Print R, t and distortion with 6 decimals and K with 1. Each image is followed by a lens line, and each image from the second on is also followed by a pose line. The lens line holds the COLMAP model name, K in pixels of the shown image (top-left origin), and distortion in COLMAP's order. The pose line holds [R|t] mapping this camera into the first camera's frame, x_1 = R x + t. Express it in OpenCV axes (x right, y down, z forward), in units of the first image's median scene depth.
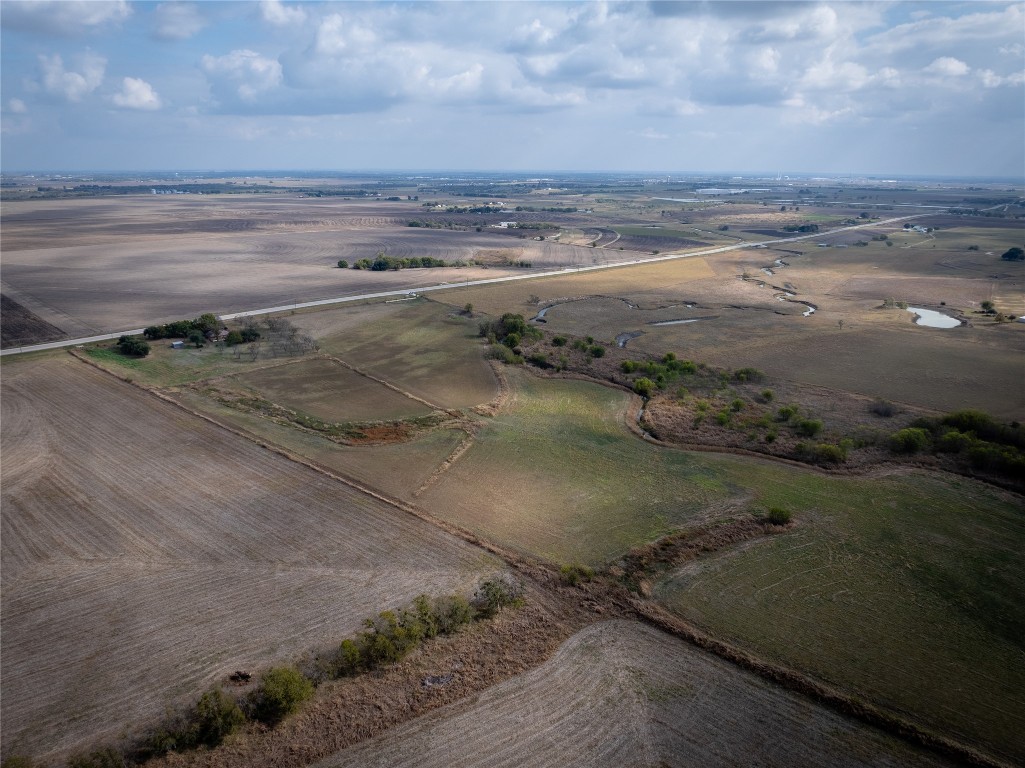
lens RADIAL K [[714.8, 0, 513.8], [0, 714.8, 394.0], [0, 0, 1]] dist [-0.050280, 0.021391]
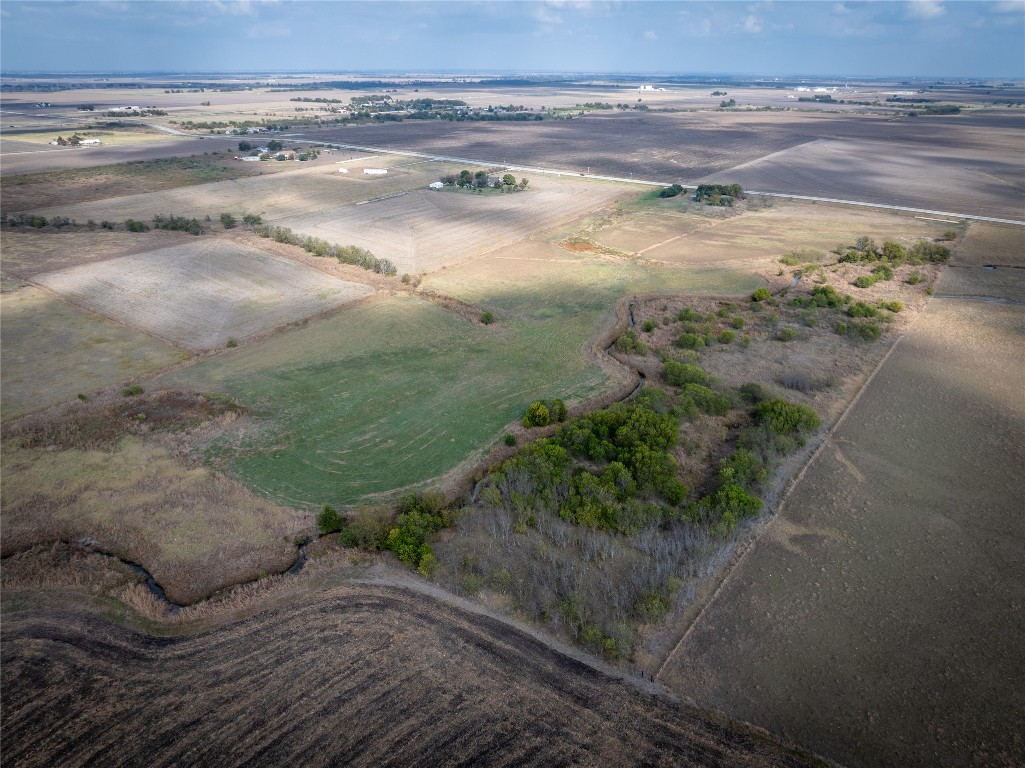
lens RADIAL K [[714.8, 0, 514.6], [0, 714.8, 382.7], [0, 0, 1]] dist [-0.050280, 0.021391]
pose [[0.142283, 0.396529, -0.906929, 1.110590], [-0.303246, 0.889655, 0.341402, -0.140784], [0.942230, 0.226447, 0.246828, 0.464627]]
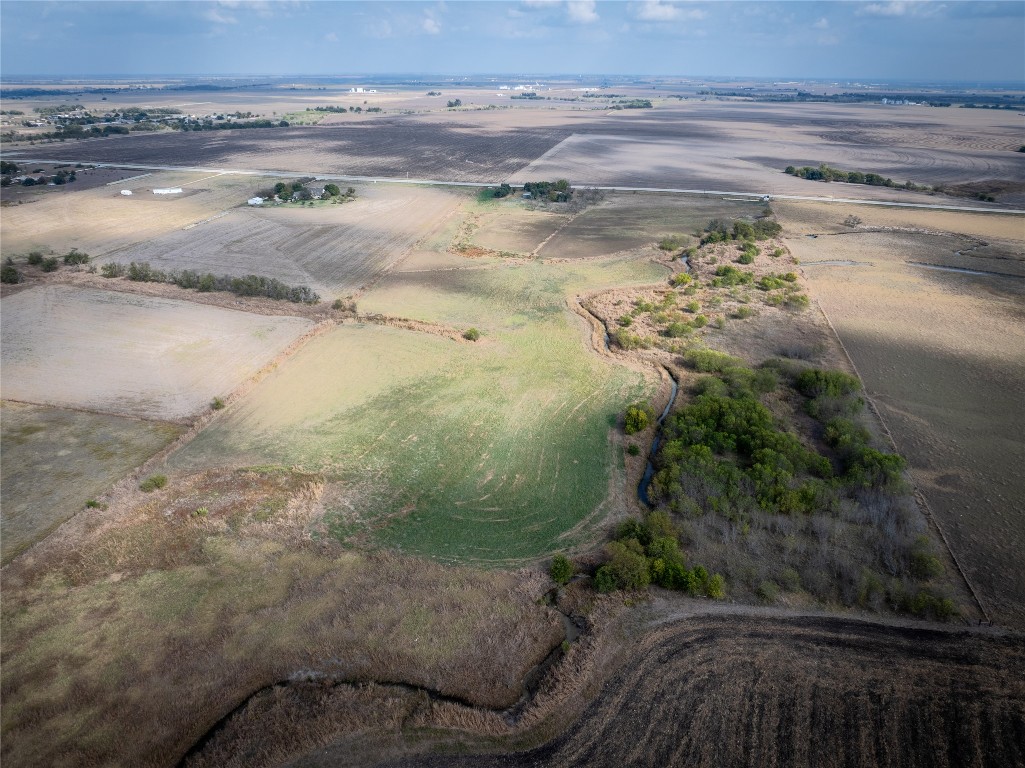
lens RADIAL K [[714.8, 0, 513.6], [0, 714.8, 379.9], [0, 0, 1]] dist [-0.050280, 0.021391]
pose [[0.520361, 0.337619, -0.784371, 0.973340], [-0.260145, 0.937539, 0.230964, -0.053846], [0.813357, 0.083866, 0.575688, 0.180214]]
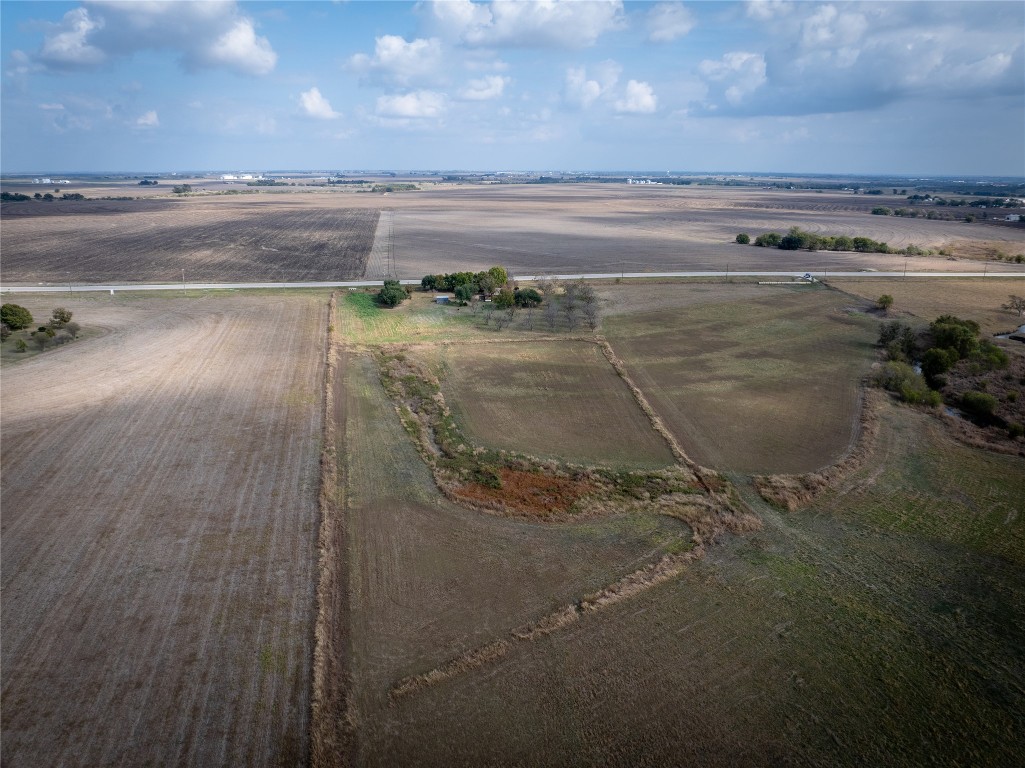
lens RADIAL K [[714.8, 0, 513.3], [0, 714.8, 381.0], [0, 0, 1]] dist [-0.050280, 0.021391]
pose [[0.797700, 0.167978, -0.579187, 0.067503], [-0.180619, 0.982883, 0.036297, -0.028577], [0.575370, 0.075658, 0.814386, 0.494142]]
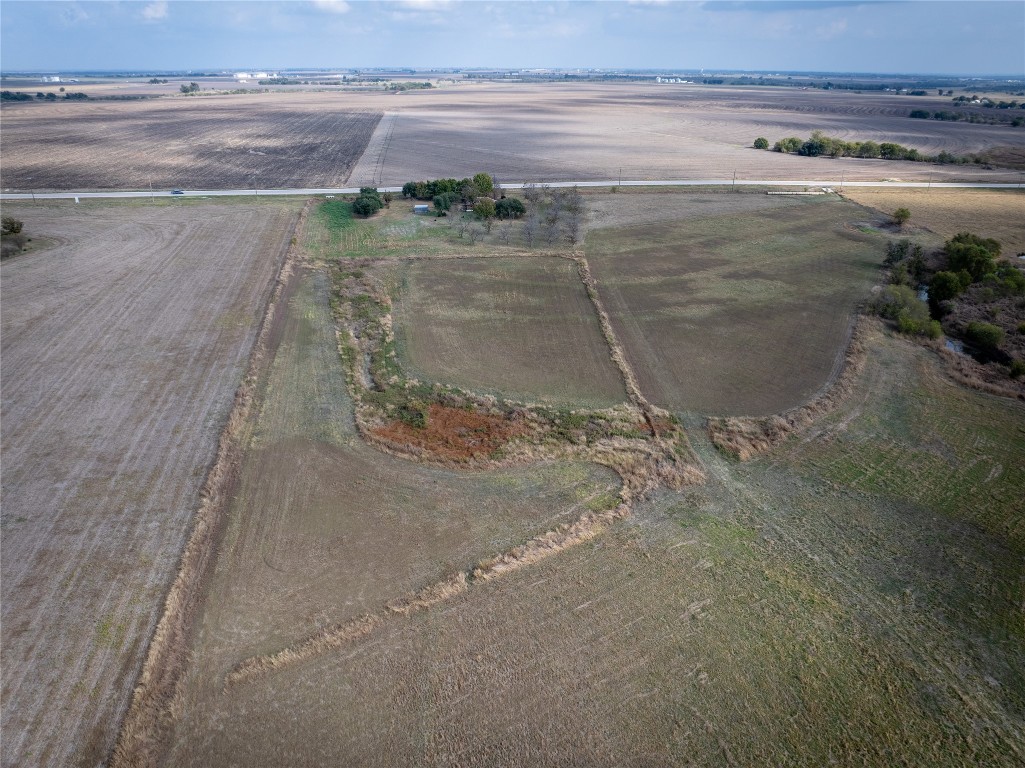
lens RADIAL K [[714.8, 0, 513.0], [0, 714.8, 378.6], [0, 0, 1]] dist [-0.050280, 0.021391]
pose [[0.775464, 0.251006, -0.579355, 0.080077], [-0.189903, 0.967818, 0.165123, -0.047225], [0.602157, -0.018025, 0.798174, 0.561192]]
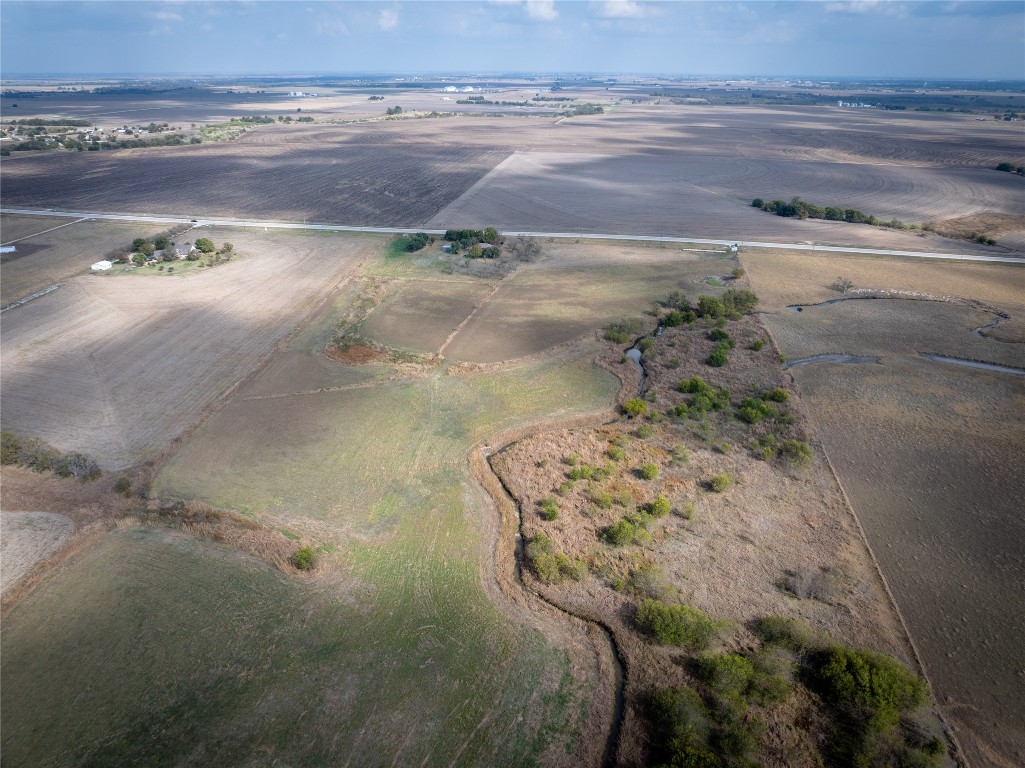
lens RADIAL K [[714.8, 0, 515.6], [0, 714.8, 381.1], [0, 0, 1]] dist [-0.050280, 0.021391]
pose [[0.572033, 0.327334, -0.752084, 0.705458], [-0.248843, 0.942960, 0.221142, -0.185061], [0.781573, 0.060650, 0.620859, 0.414632]]
